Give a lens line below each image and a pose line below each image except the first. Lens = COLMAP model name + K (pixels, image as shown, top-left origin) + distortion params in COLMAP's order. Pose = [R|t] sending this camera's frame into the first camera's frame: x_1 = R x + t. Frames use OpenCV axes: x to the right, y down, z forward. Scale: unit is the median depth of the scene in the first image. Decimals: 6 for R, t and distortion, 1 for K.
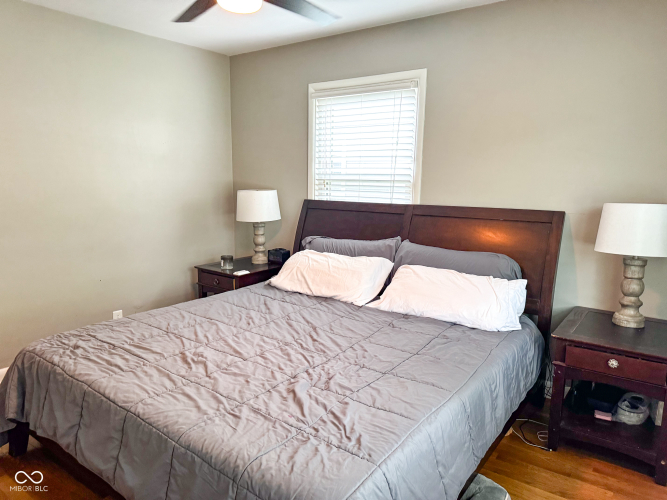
lens RADIAL K [[471.6, 0, 333.5], [0, 471.6, 250.0], [0, 0, 1]] dist [0.072806, -0.090931]
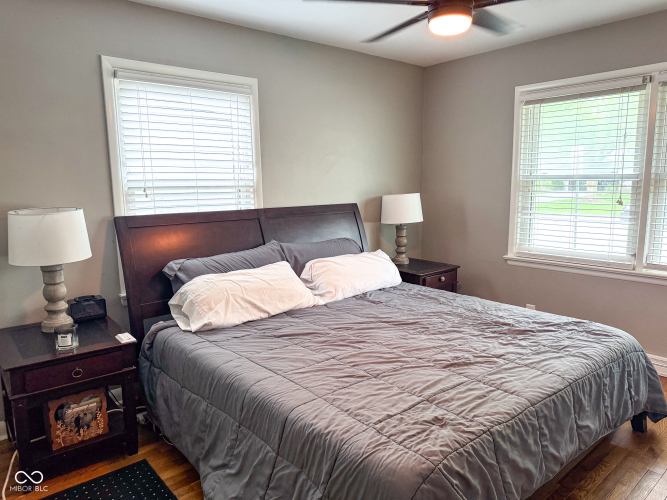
lens RADIAL K [[470.3, 0, 333.5], [0, 470.3, 250.0], [0, 0, 1]] dist [-0.001333, -0.001548]
pose [[0.209028, -0.154583, 0.965615, -0.816296], [0.170901, 0.978006, 0.119572, -0.105539], [-0.962861, 0.140030, 0.230849, 0.642192]]
